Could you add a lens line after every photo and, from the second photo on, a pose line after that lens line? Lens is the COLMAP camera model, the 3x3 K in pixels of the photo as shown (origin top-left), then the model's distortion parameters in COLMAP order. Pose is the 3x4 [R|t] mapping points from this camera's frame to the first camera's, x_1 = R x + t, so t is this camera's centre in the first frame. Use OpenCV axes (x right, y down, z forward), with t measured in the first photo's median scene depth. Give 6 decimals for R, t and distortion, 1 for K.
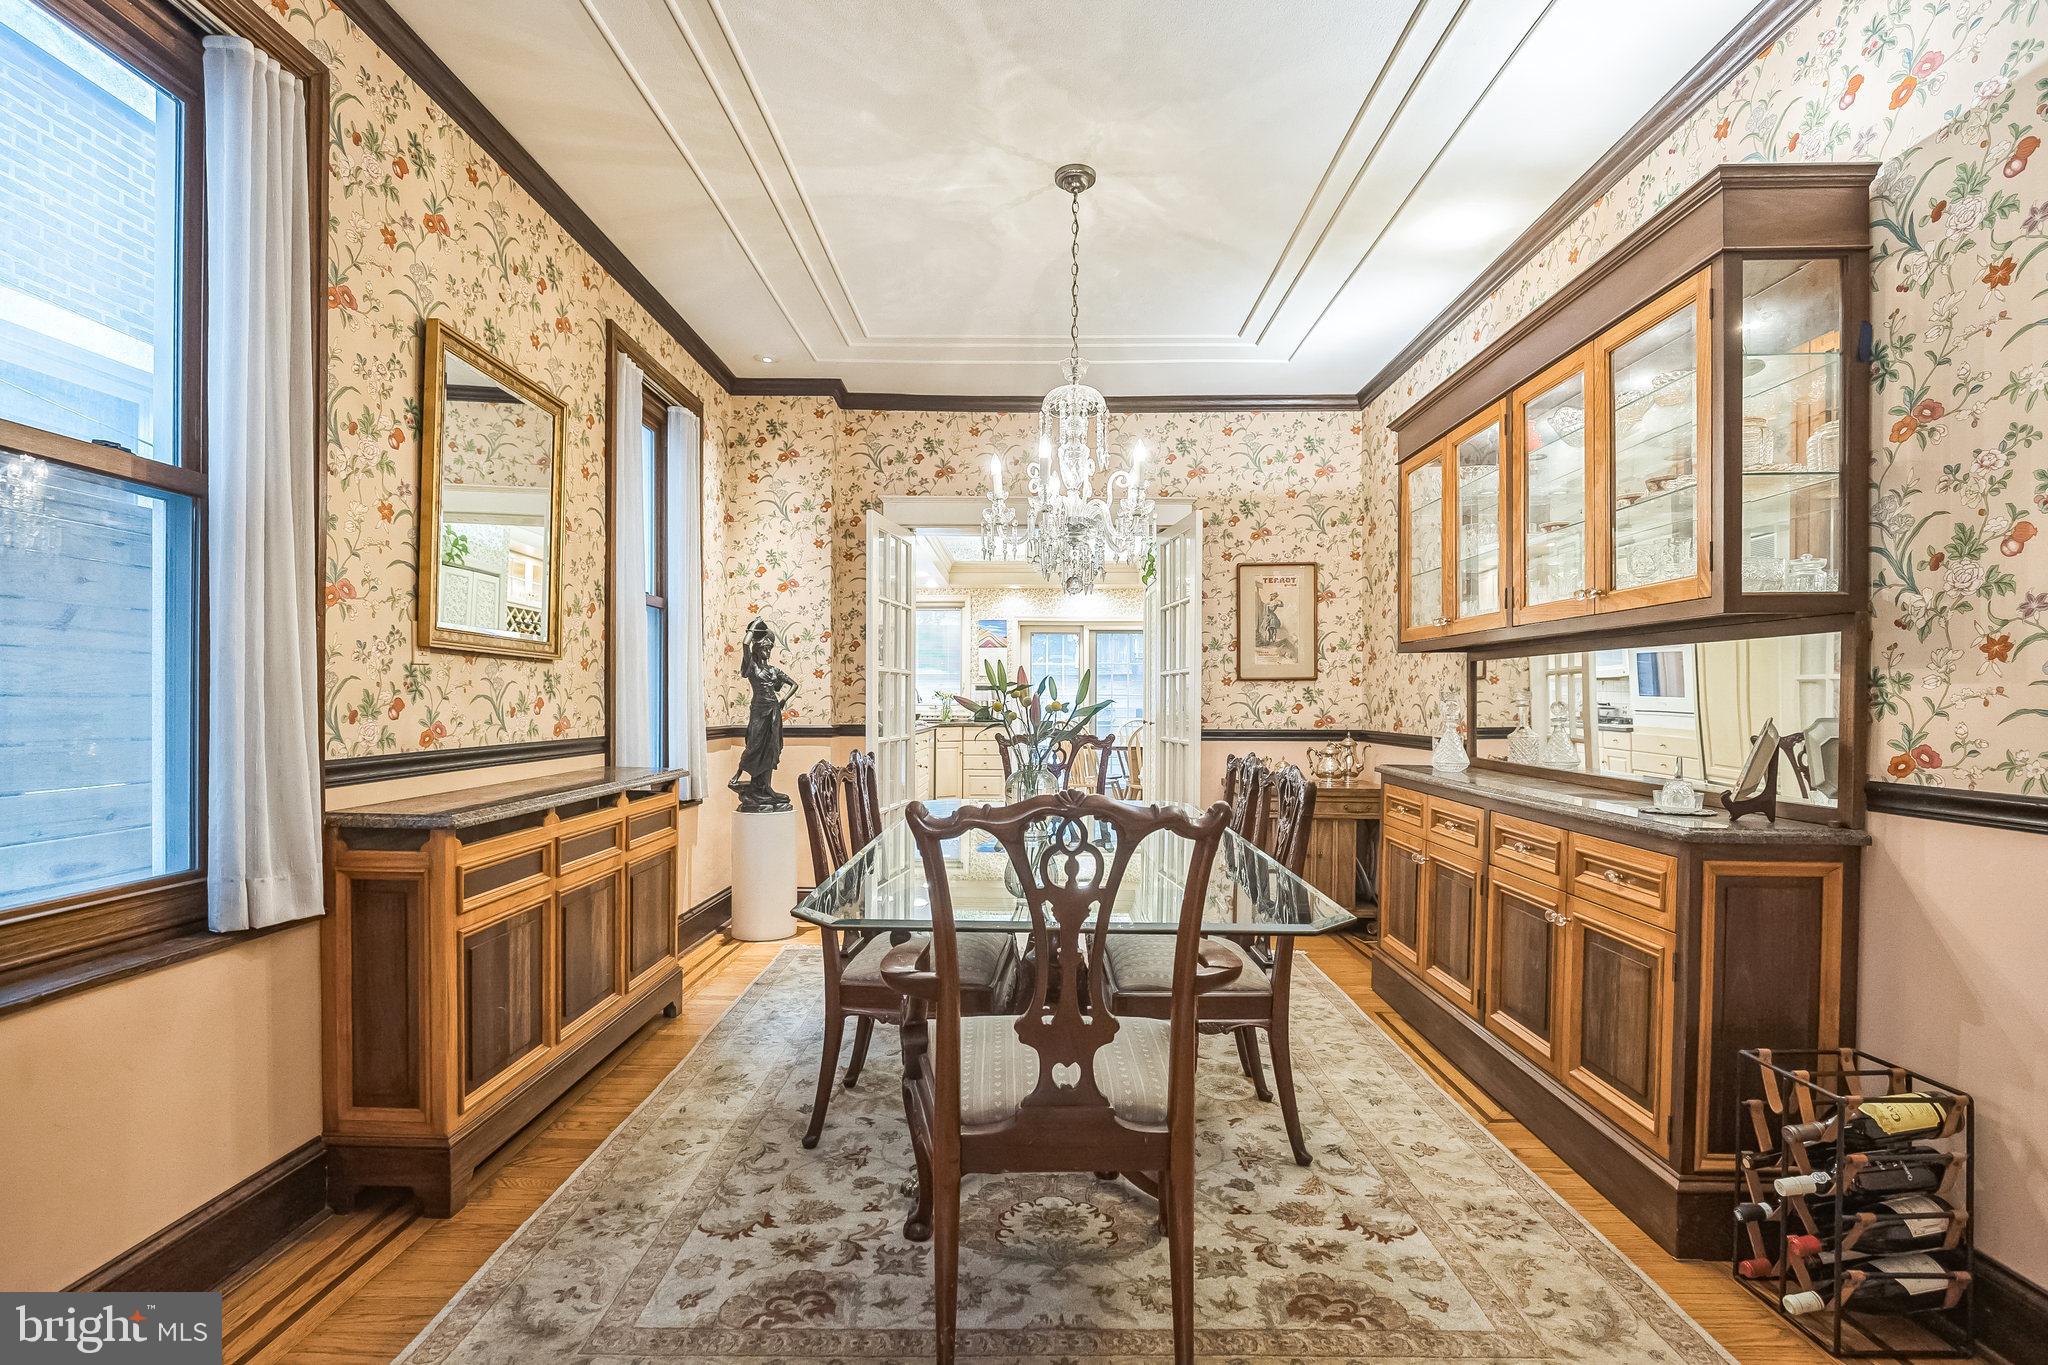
lens RADIAL K [[925.4, 0, 1018.0], [0, 925.4, 697.0], [0, 0, 1]] dist [-0.005283, -0.000253]
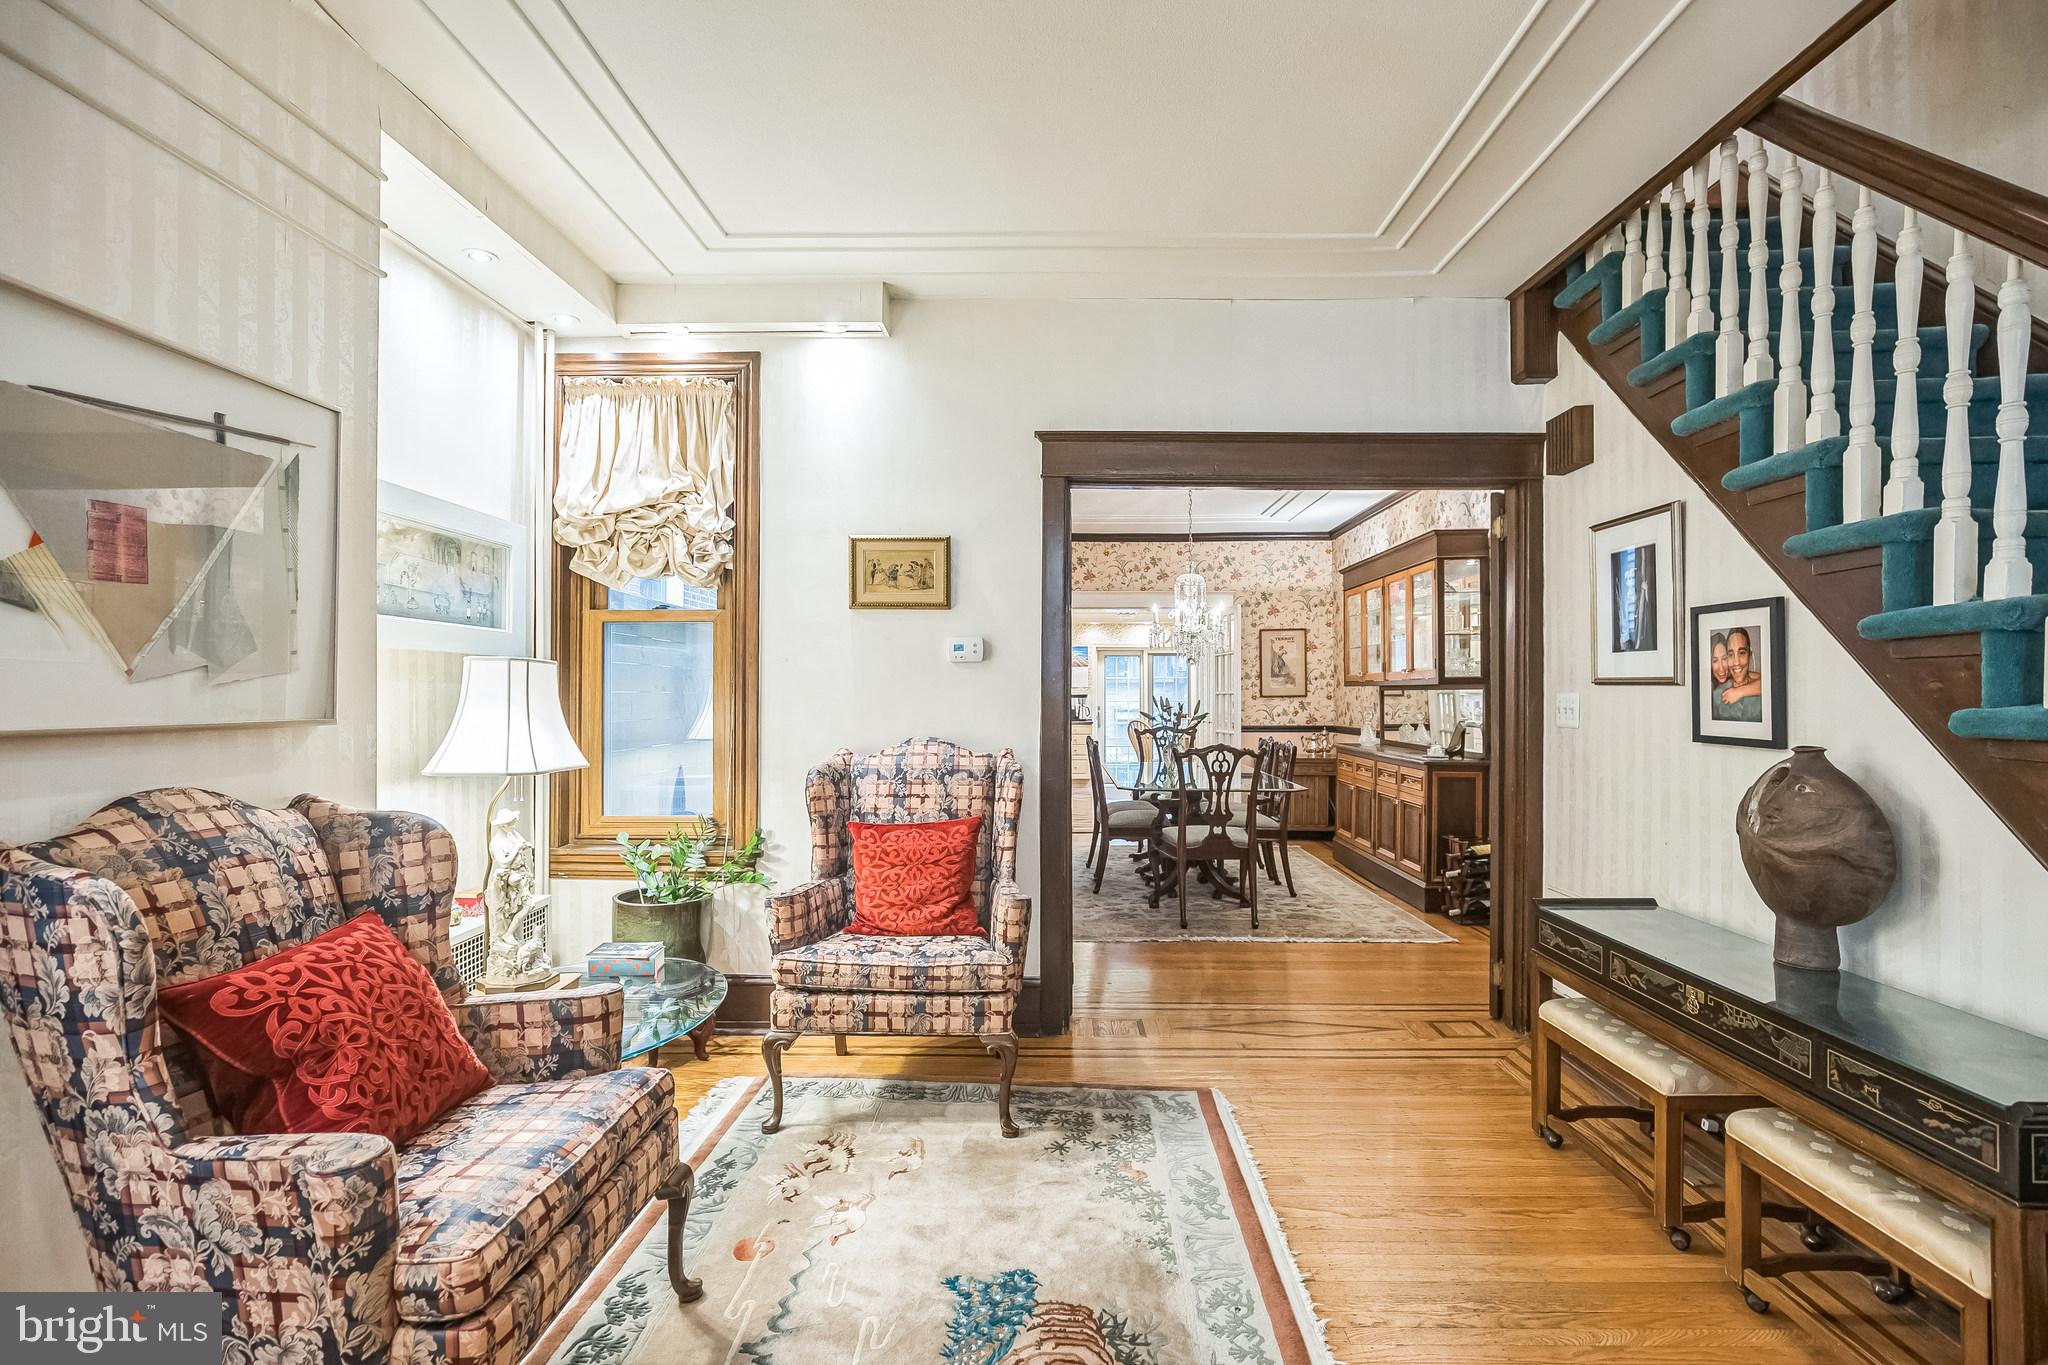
lens RADIAL K [[925.4, 0, 1021.4], [0, 925.4, 673.8], [0, 0, 1]] dist [-0.005283, -0.000253]
pose [[0.999959, -0.003825, -0.008152, -0.210244], [0.003649, 0.999762, -0.021510, -0.028066], [0.008232, 0.021479, 0.999735, -0.787561]]
